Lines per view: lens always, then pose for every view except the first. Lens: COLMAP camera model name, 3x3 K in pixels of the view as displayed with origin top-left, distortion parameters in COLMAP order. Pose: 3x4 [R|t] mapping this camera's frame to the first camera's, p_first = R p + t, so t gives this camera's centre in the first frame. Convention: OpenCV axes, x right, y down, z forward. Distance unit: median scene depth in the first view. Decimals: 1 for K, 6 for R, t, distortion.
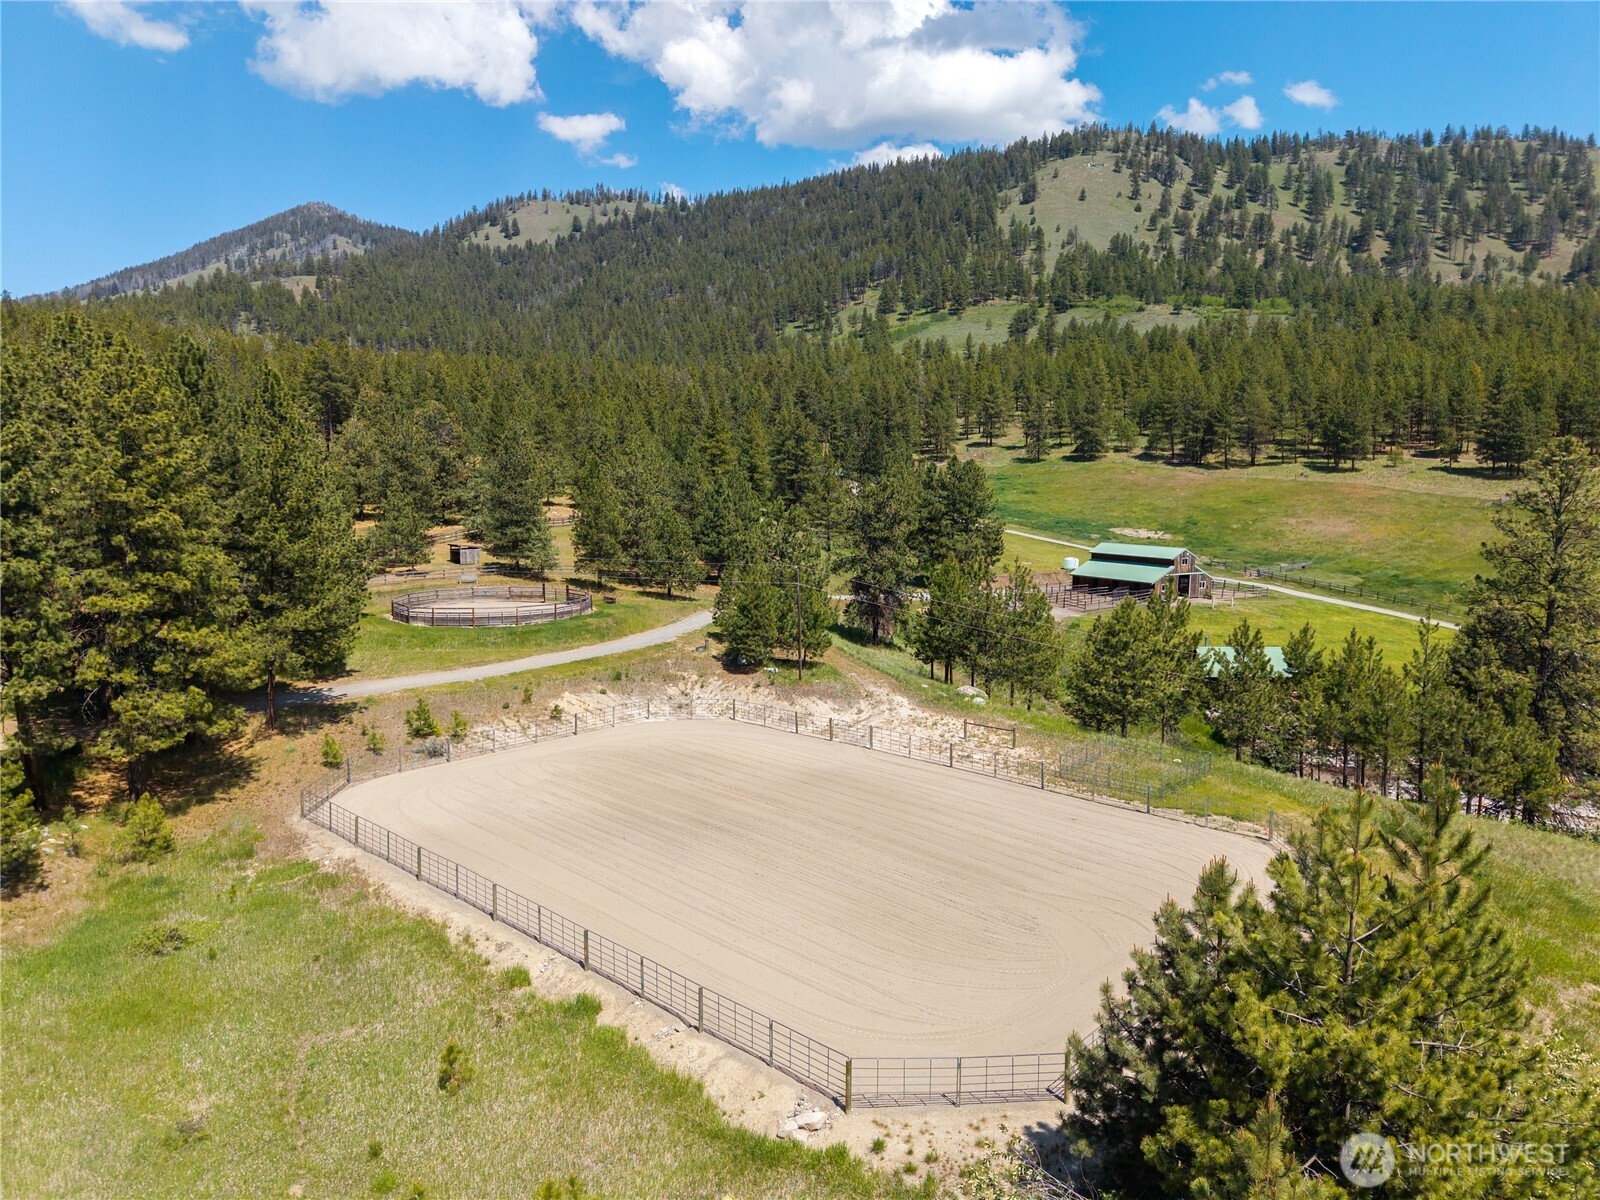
lens RADIAL K [[1094.5, 0, 799.7], [0, 1094.5, 597.6], [0, 0, 1]] dist [0.030496, -0.018016]
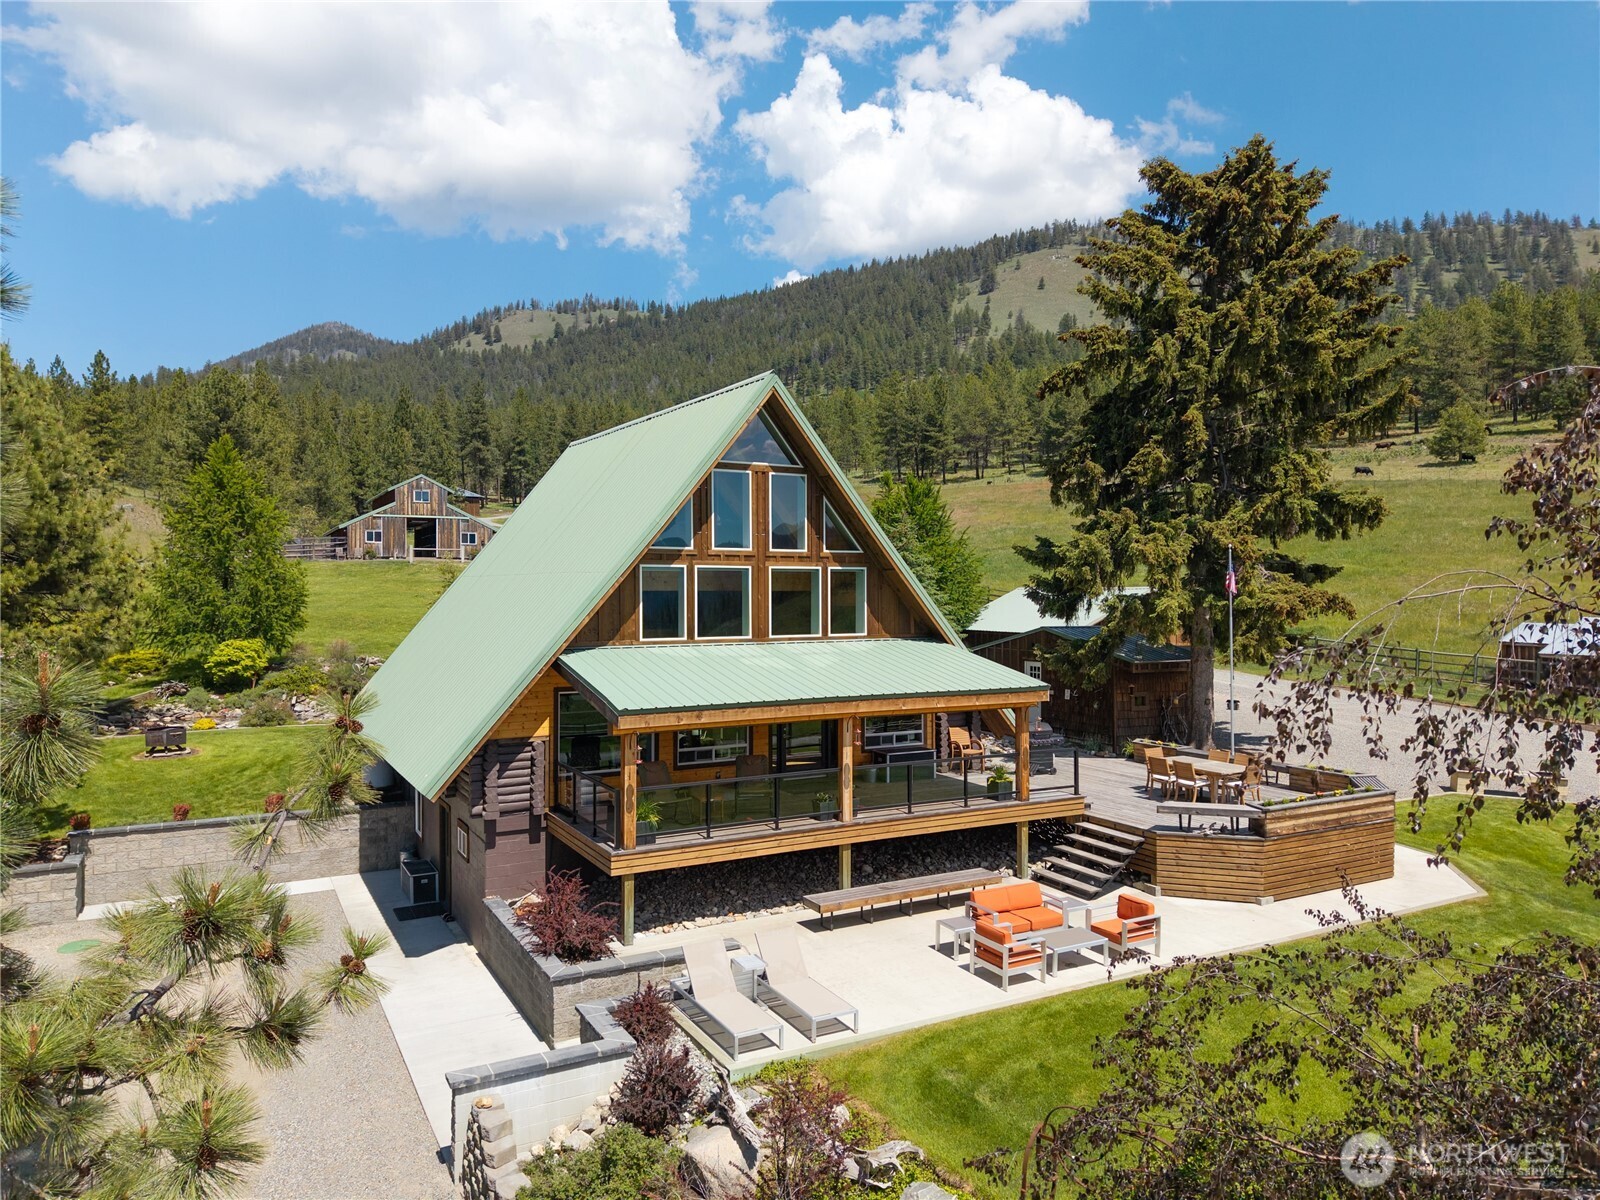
lens RADIAL K [[1094.5, 0, 798.8], [0, 1094.5, 595.1], [0, 0, 1]] dist [0.030496, -0.018016]
pose [[0.999236, -0.005007, -0.038755, 0.057098], [0.000833, 0.994262, -0.106971, 0.008414], [0.039068, 0.106857, 0.993507, 0.040245]]
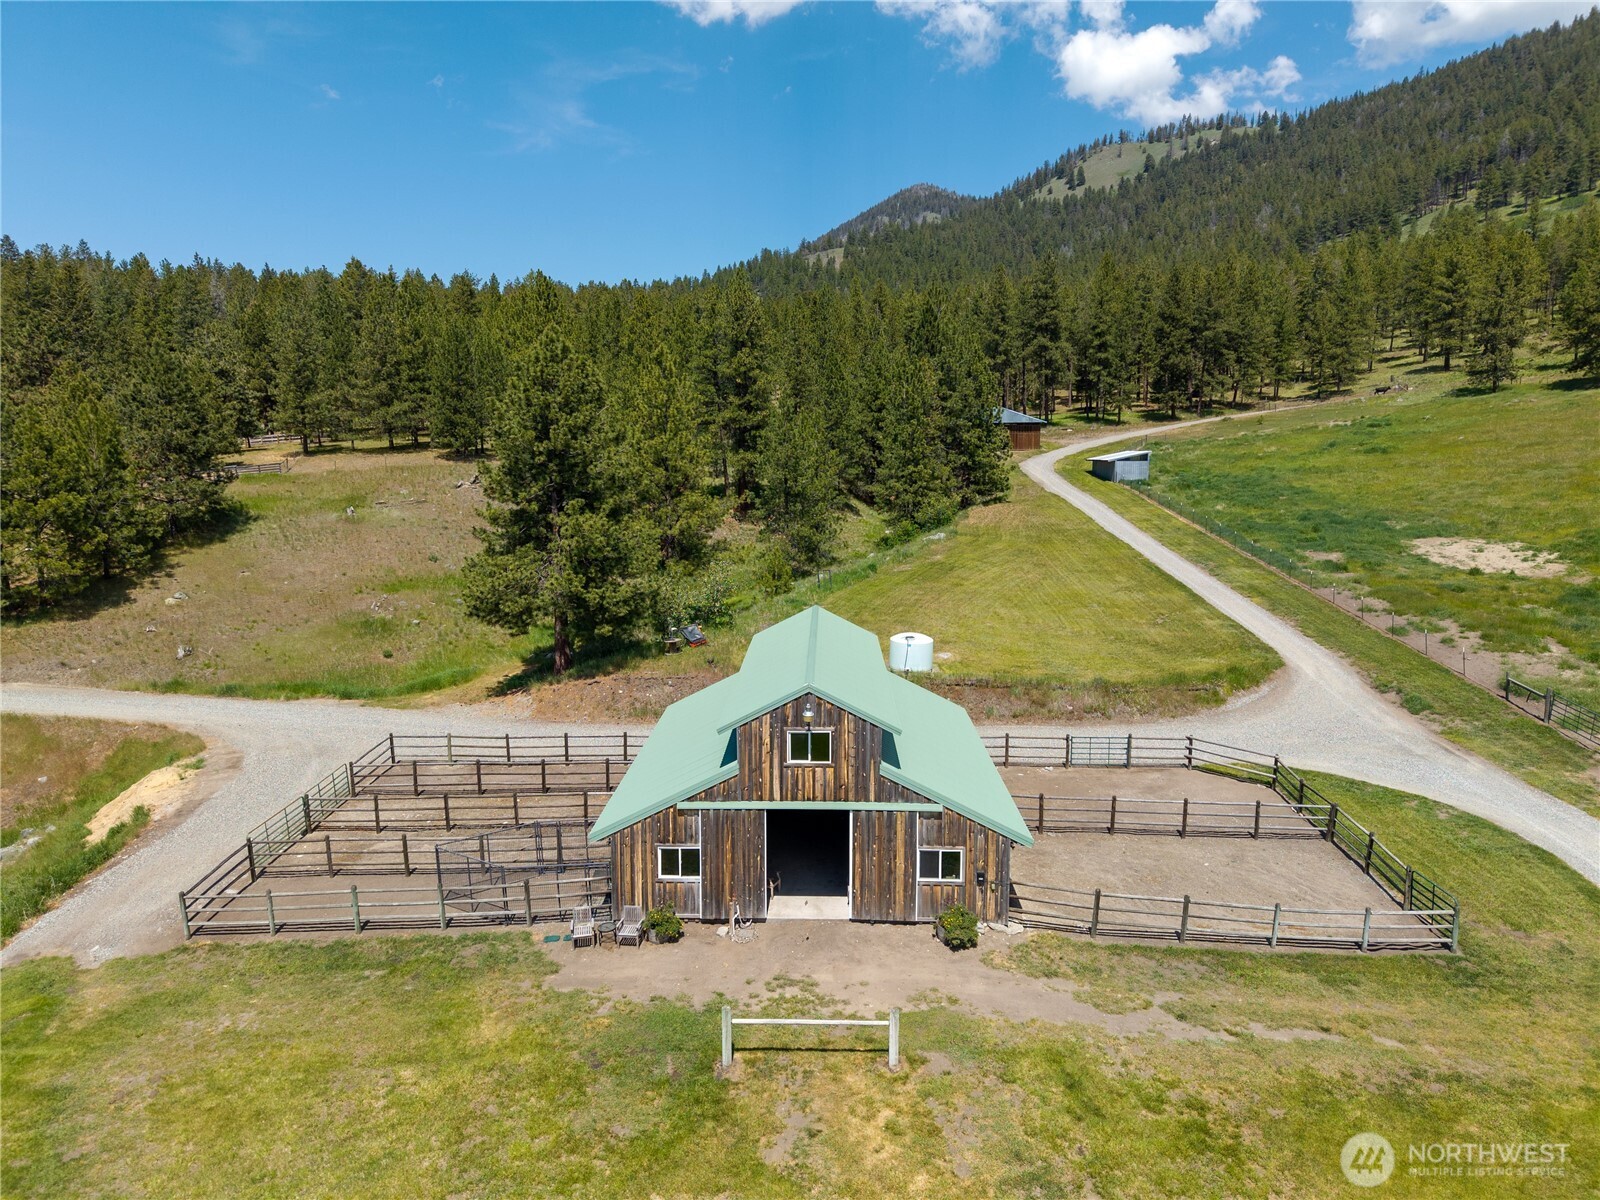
lens RADIAL K [[1094.5, 0, 789.4], [0, 1094.5, 596.2], [0, 0, 1]] dist [0.030496, -0.018016]
pose [[0.849395, 0.065688, -0.523654, 0.044624], [-0.052822, 0.997823, 0.039489, -0.006748], [0.525108, -0.005881, 0.851015, 0.080270]]
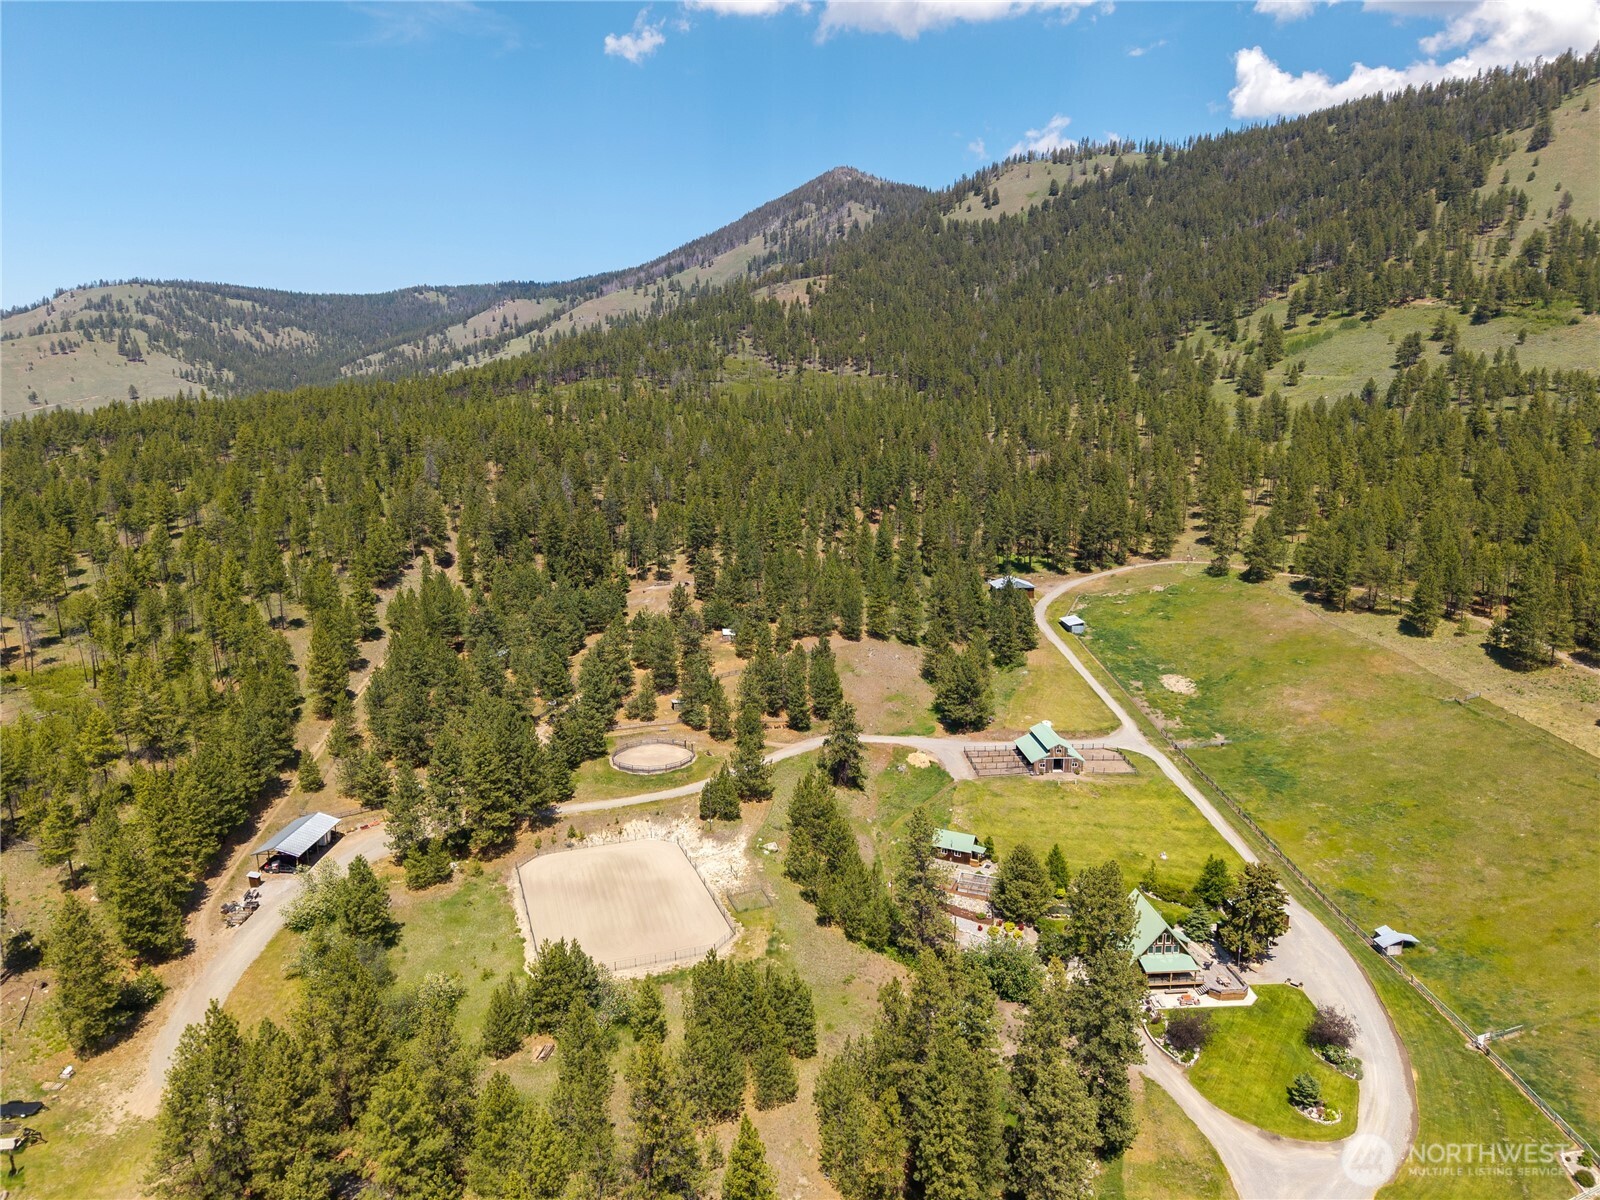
lens RADIAL K [[1094.5, 0, 792.4], [0, 1094.5, 601.4], [0, 0, 1]] dist [0.030496, -0.018016]
pose [[0.893964, 0.080678, -0.440817, 0.069232], [-0.044167, 0.994734, 0.092487, -0.038642], [0.445958, -0.063211, 0.892819, -0.064504]]
